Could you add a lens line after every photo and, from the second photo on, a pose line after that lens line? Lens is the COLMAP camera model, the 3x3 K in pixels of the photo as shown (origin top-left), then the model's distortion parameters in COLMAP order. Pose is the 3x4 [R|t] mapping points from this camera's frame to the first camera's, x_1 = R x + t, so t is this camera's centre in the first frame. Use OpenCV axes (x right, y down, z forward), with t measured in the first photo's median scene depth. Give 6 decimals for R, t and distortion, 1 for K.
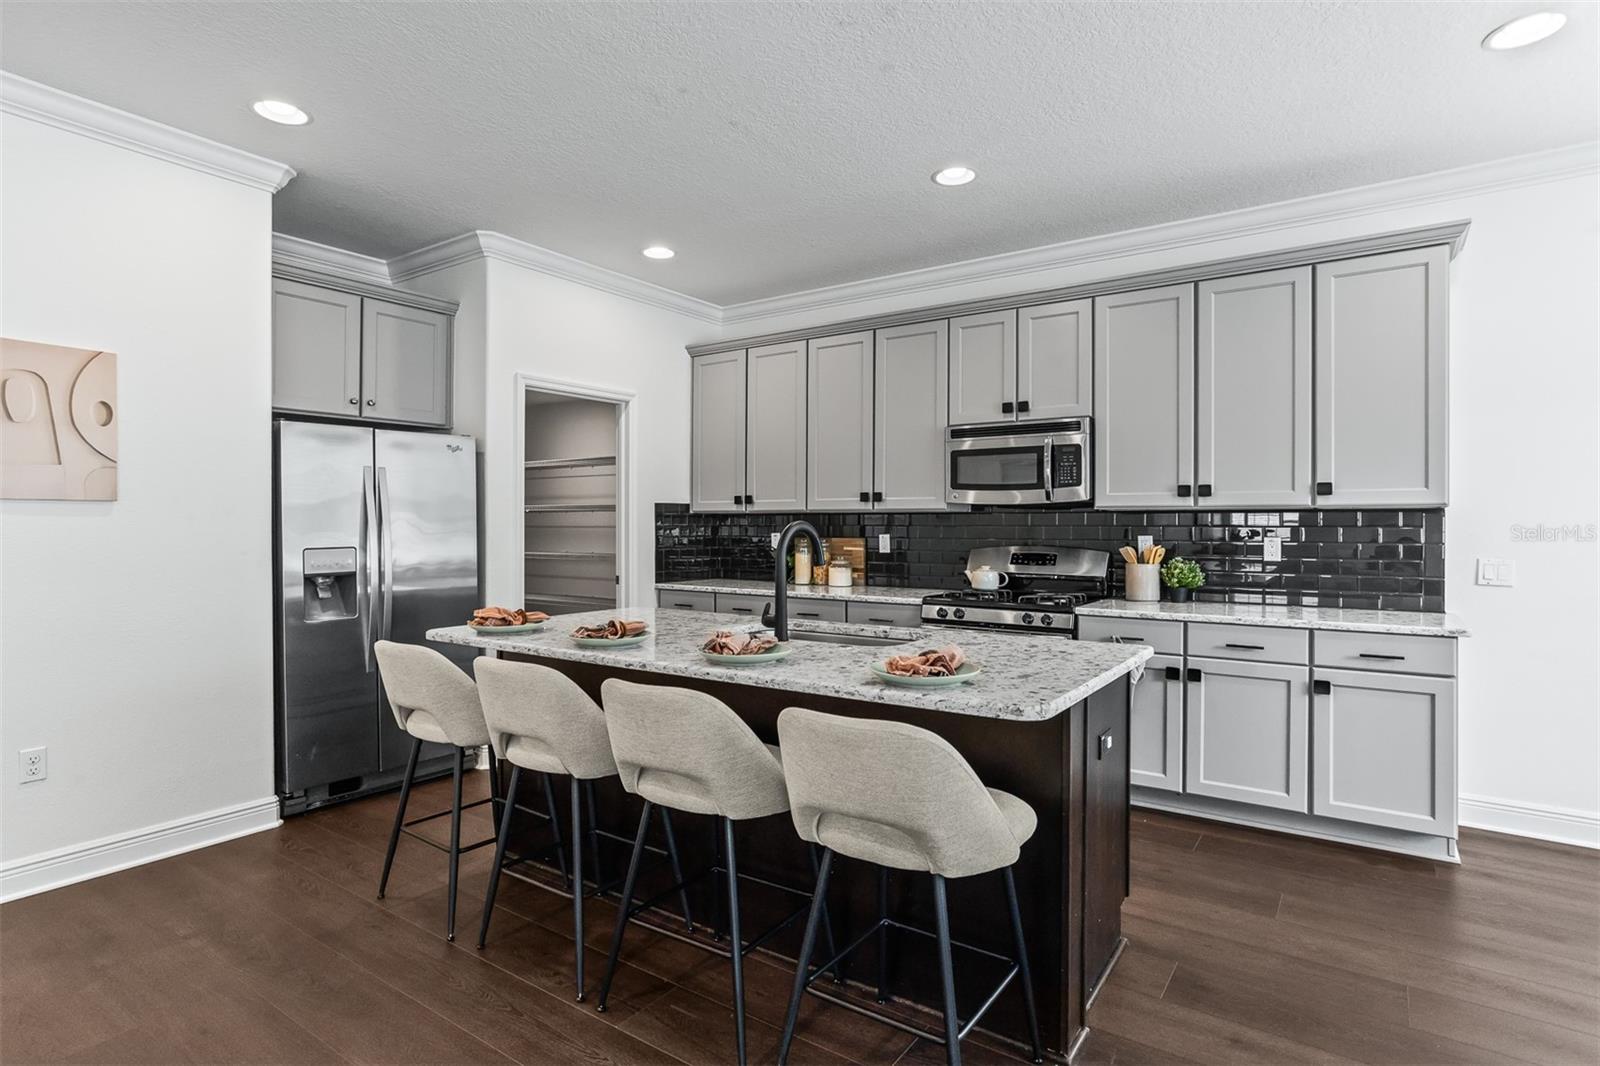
lens RADIAL K [[824.0, 0, 782.9], [0, 824.0, 518.9], [0, 0, 1]] dist [-0.018401, 0.006973]
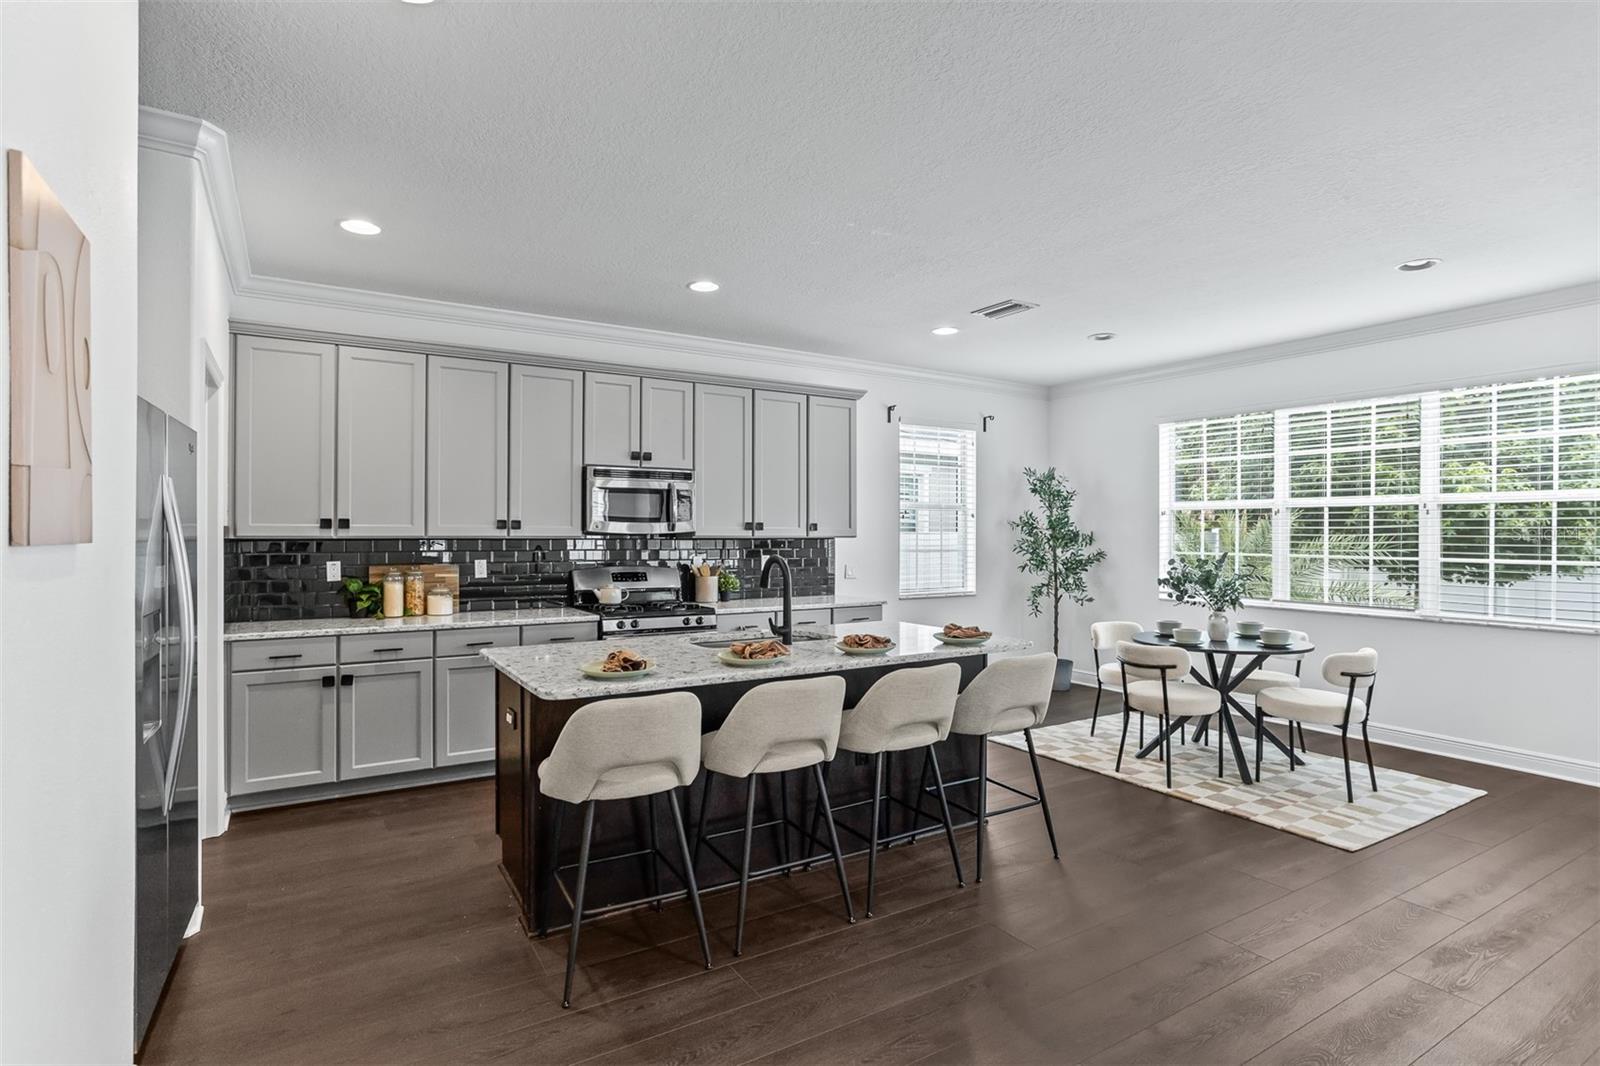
lens RADIAL K [[815.5, 0, 802.6], [0, 815.5, 523.9], [0, 0, 1]] dist [-0.018089, 0.015838]
pose [[0.389495, 0.010000, 0.920974, -0.779760], [-0.006569, 0.999946, -0.008080, -0.024247], [-0.921005, -0.002903, 0.389540, 0.293075]]
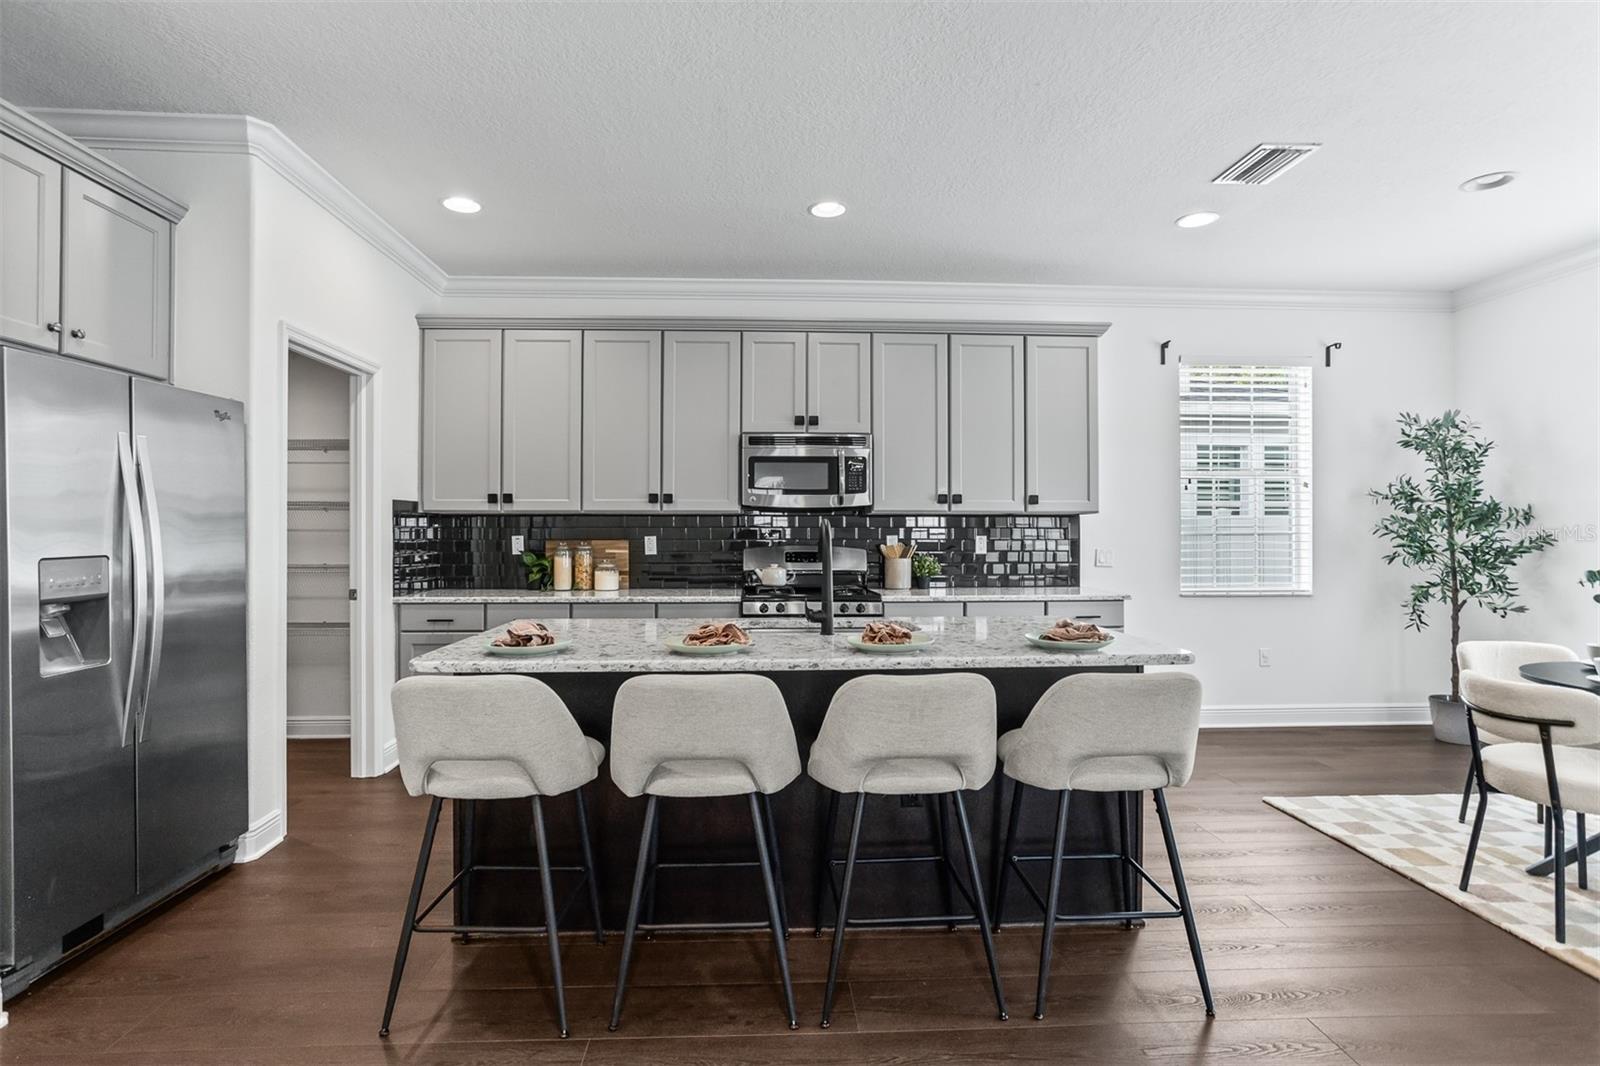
lens RADIAL K [[815.5, 0, 787.7], [0, 815.5, 526.7], [0, 0, 1]] dist [-0.018089, 0.015838]
pose [[0.789863, 0.002136, 0.613280, -0.424810], [-0.002823, 0.999996, 0.000152, 0.008178], [-0.613277, -0.001851, 0.789866, 0.141341]]
